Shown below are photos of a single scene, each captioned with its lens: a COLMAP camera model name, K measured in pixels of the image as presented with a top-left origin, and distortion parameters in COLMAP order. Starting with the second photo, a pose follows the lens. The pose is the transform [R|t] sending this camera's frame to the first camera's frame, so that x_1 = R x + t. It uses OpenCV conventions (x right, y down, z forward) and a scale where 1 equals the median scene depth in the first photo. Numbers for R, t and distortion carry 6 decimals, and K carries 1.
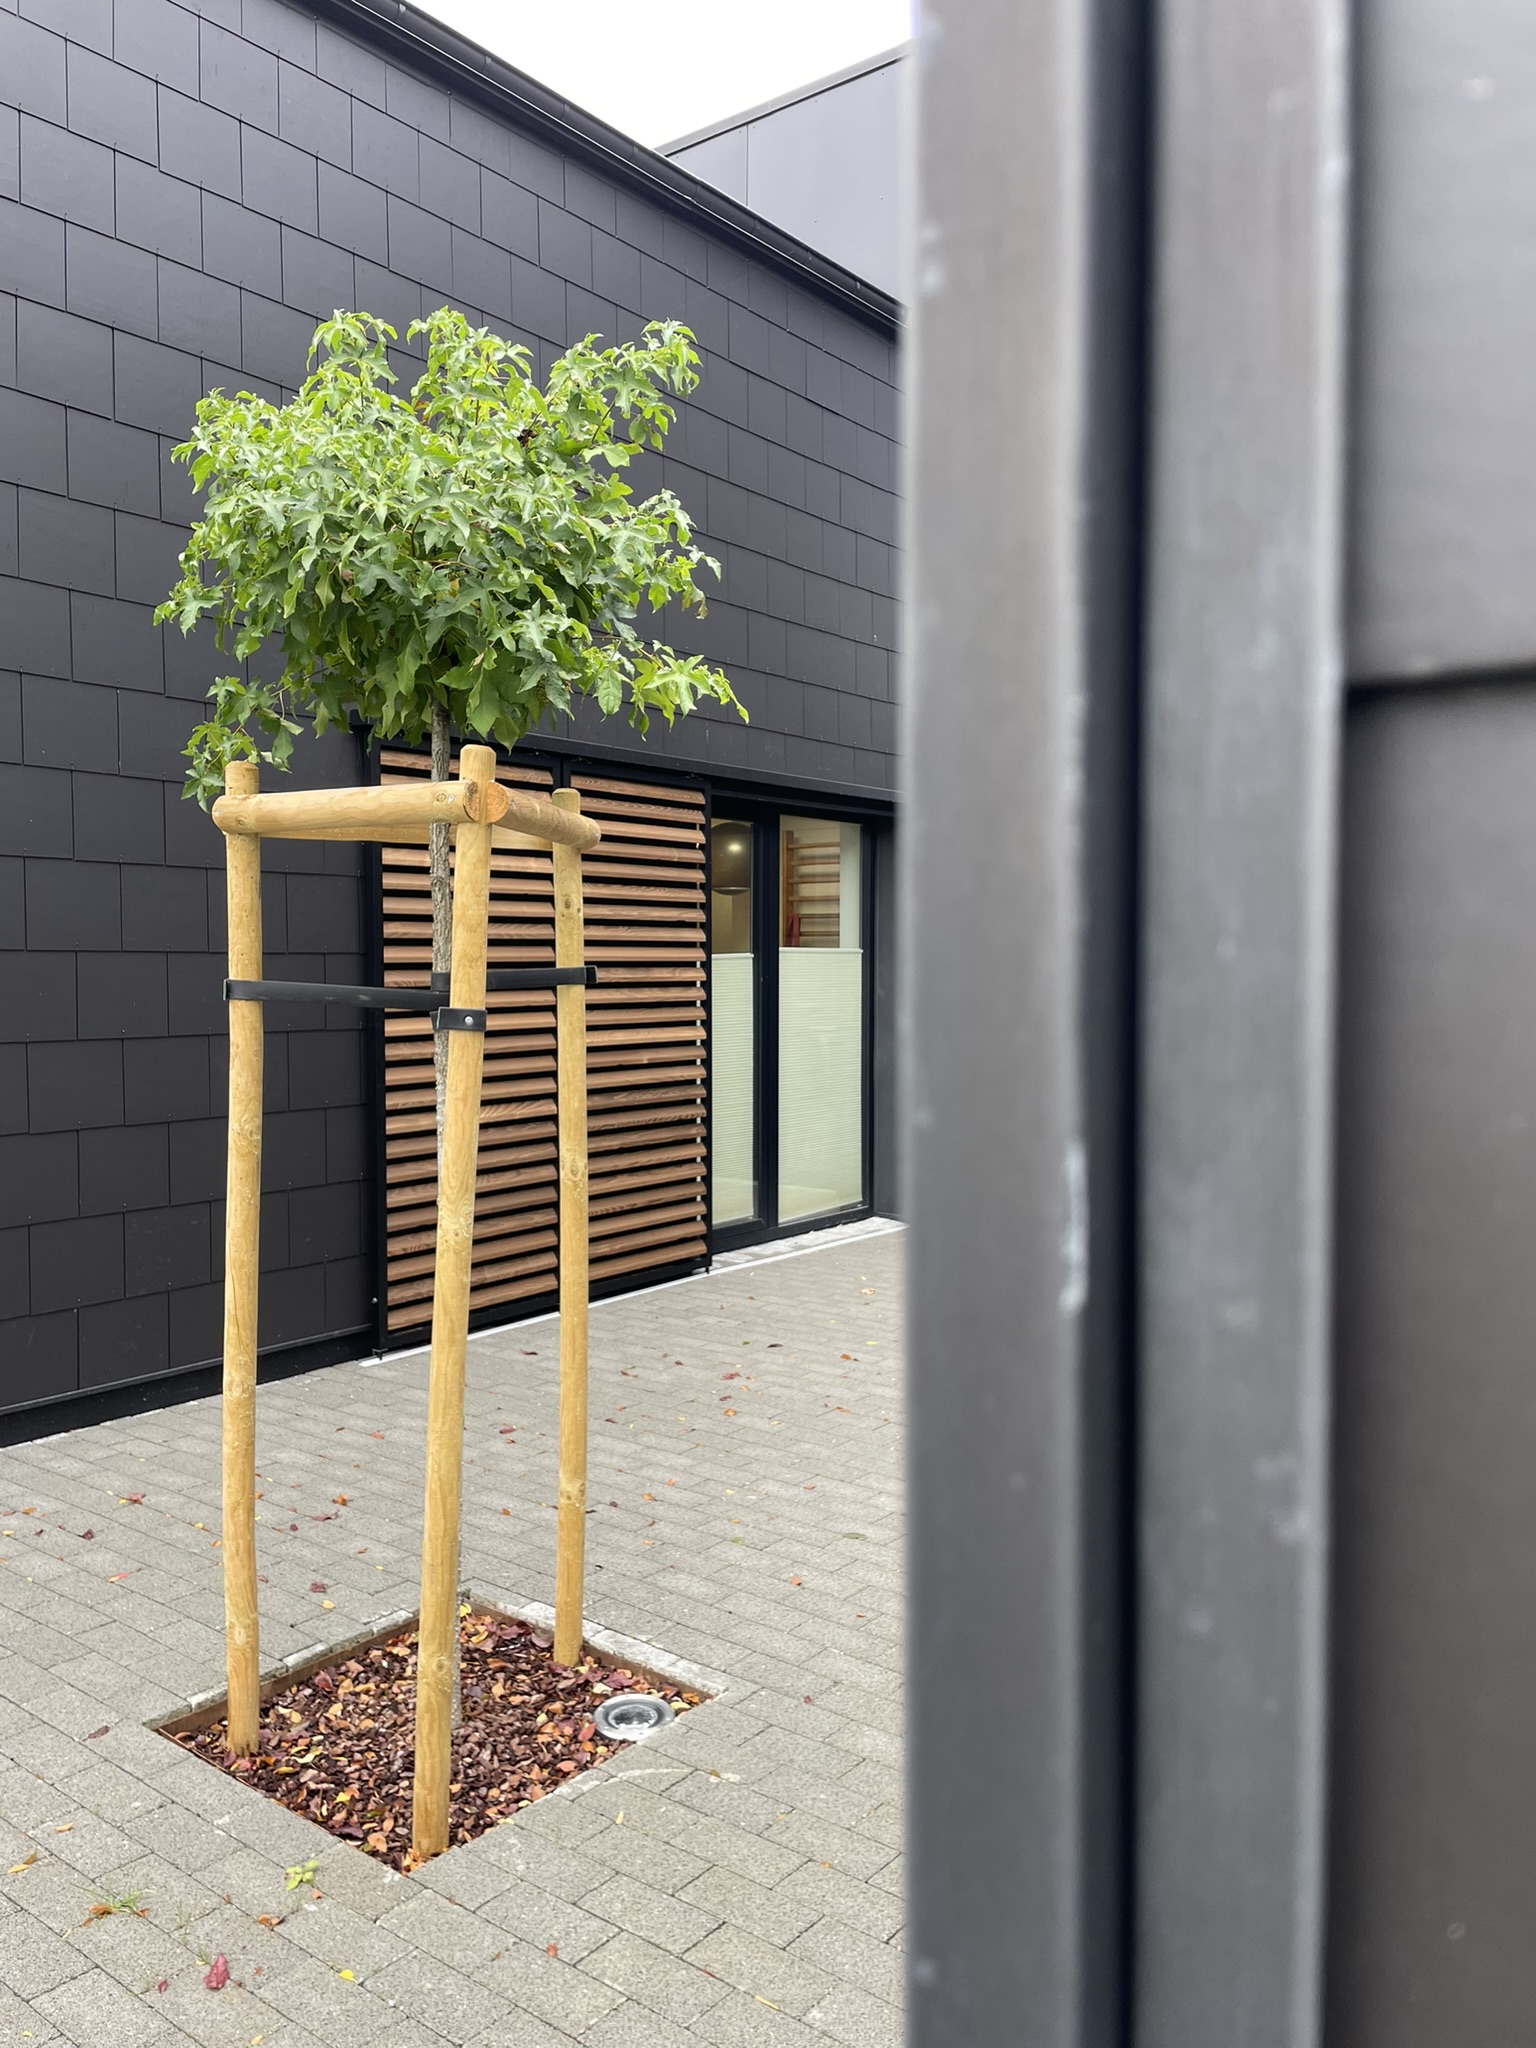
lens RADIAL K [[1555.7, 0, 771.5], [0, 1555.7, 1009.9], [0, 0, 1]] dist [0.095438, -0.121464]
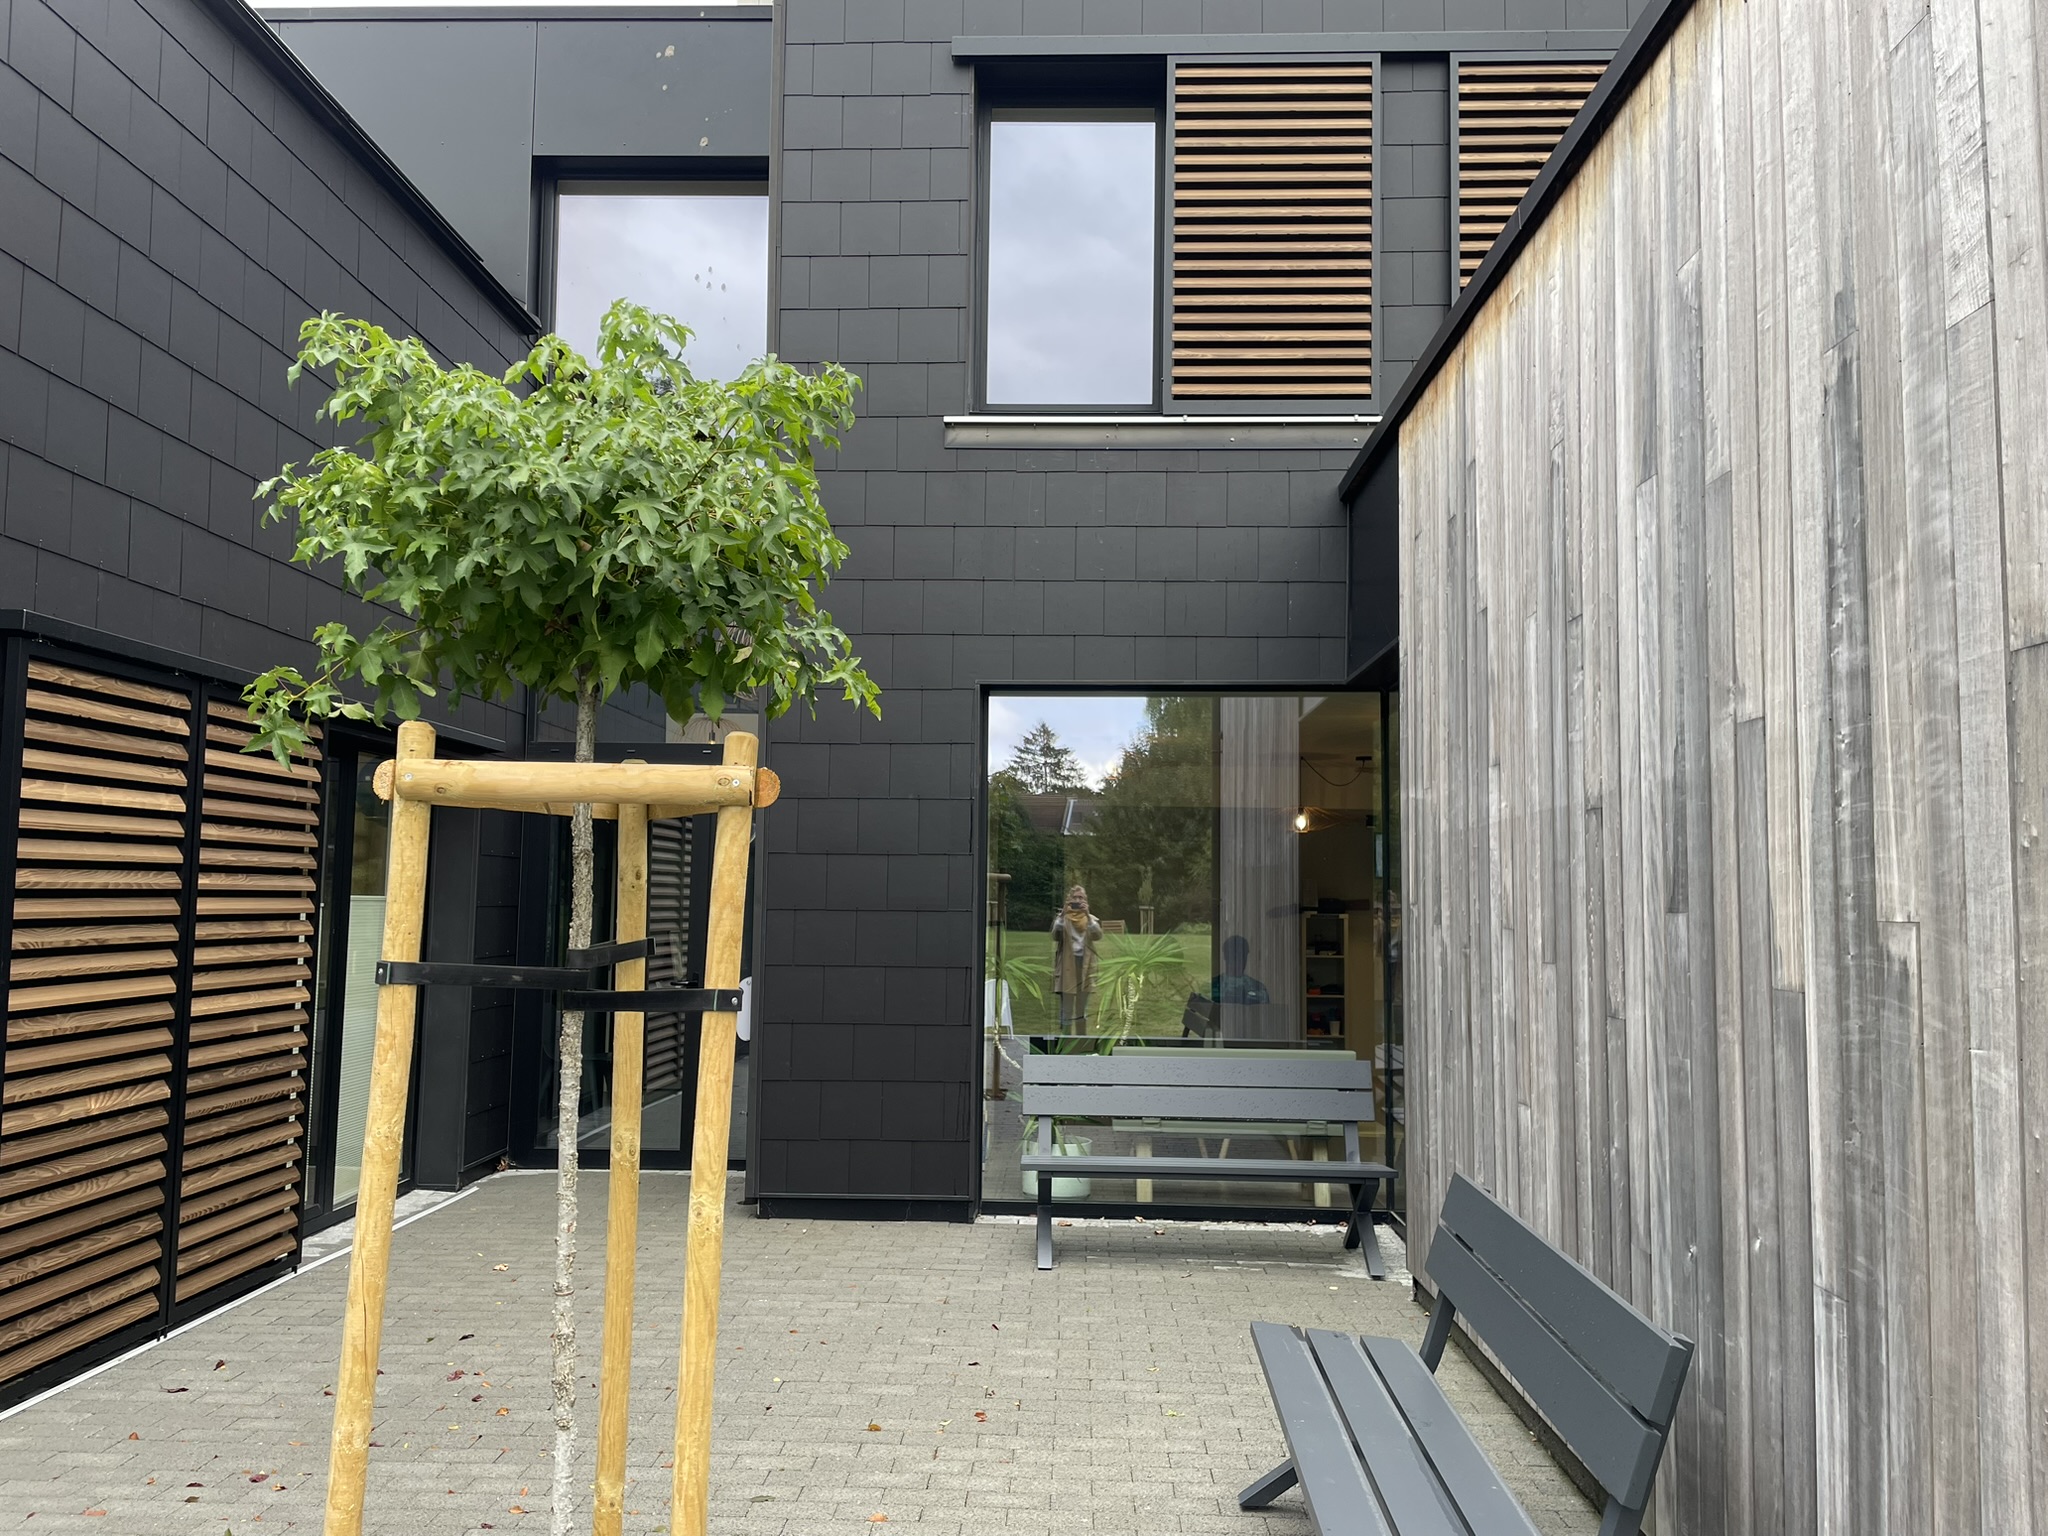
lens RADIAL K [[1555.7, 0, 1012.6], [0, 1555.7, 777.8], [0, 0, 1]] dist [0.095438, -0.121464]
pose [[0.811229, 0.055089, 0.582128, -0.318169], [0.006882, 0.994584, -0.103712, -0.015250], [-0.584689, 0.088140, 0.806456, 0.031949]]
